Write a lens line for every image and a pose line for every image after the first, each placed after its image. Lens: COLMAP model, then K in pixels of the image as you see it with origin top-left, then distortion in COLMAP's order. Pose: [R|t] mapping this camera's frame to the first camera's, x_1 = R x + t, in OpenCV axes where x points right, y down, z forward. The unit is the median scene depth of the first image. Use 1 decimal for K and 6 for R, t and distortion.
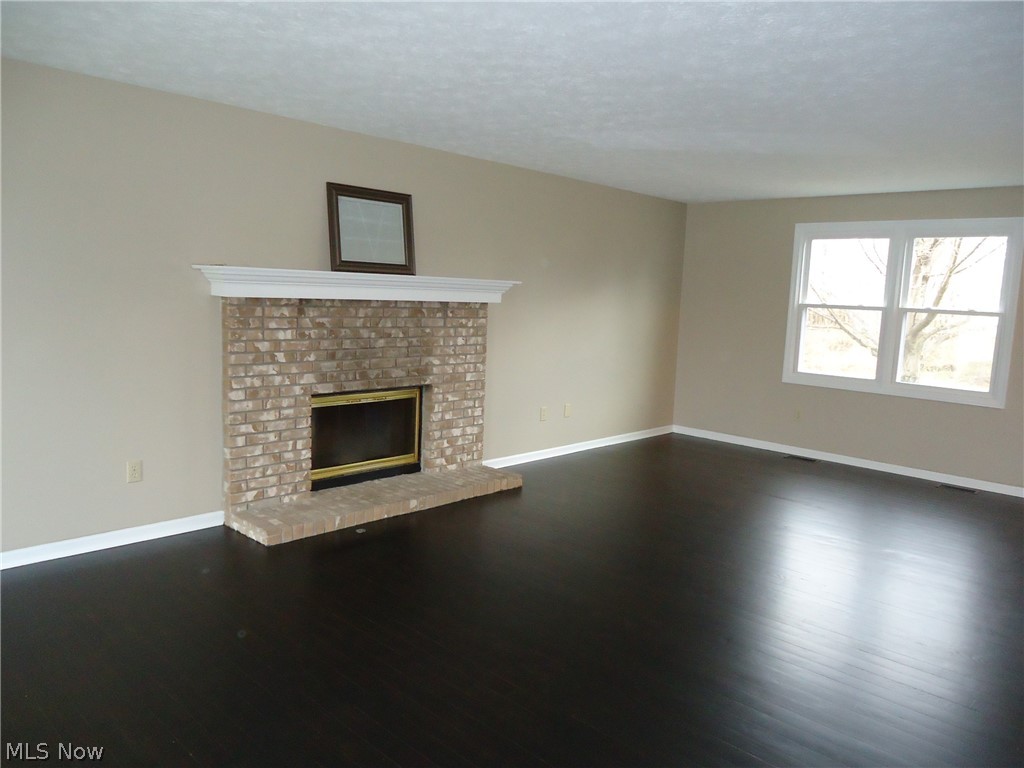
lens RADIAL K [[742.3, 0, 512.1], [0, 742.3, 383.1], [0, 0, 1]] dist [-0.007953, -0.000868]
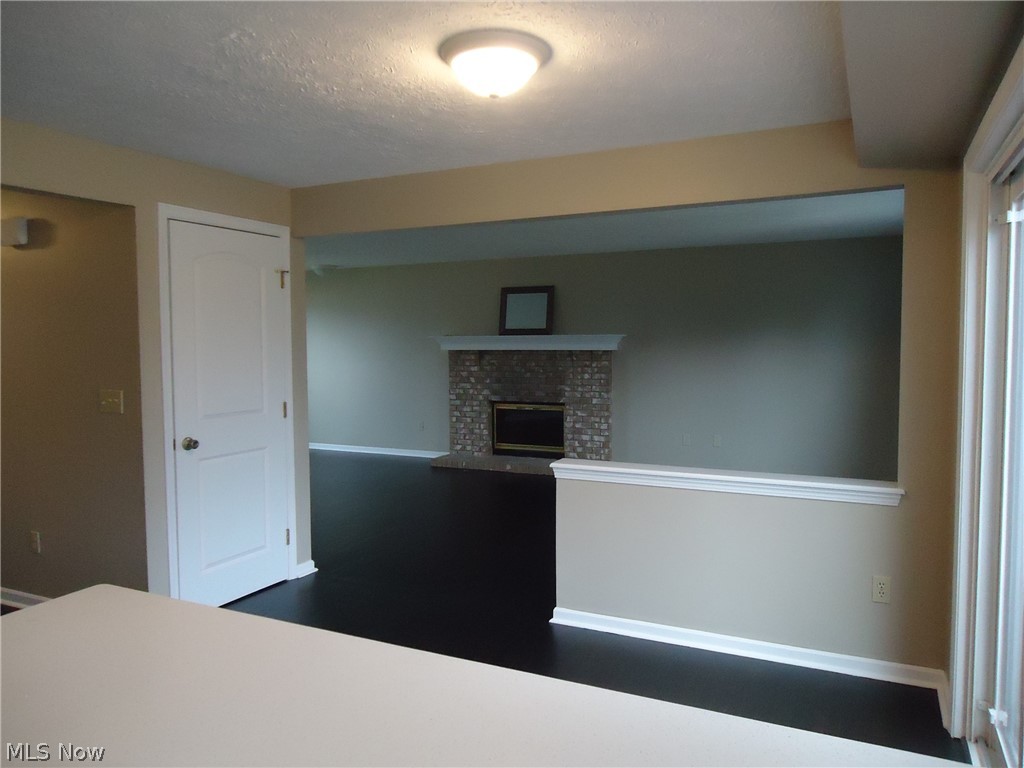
lens RADIAL K [[742.3, 0, 510.3], [0, 742.3, 383.4], [0, 0, 1]] dist [-0.007953, -0.000868]
pose [[0.304544, 0.017242, -0.952342, 1.487395], [-0.097745, 0.995123, -0.013241, -0.008336], [0.947470, 0.097119, 0.304745, 0.455002]]
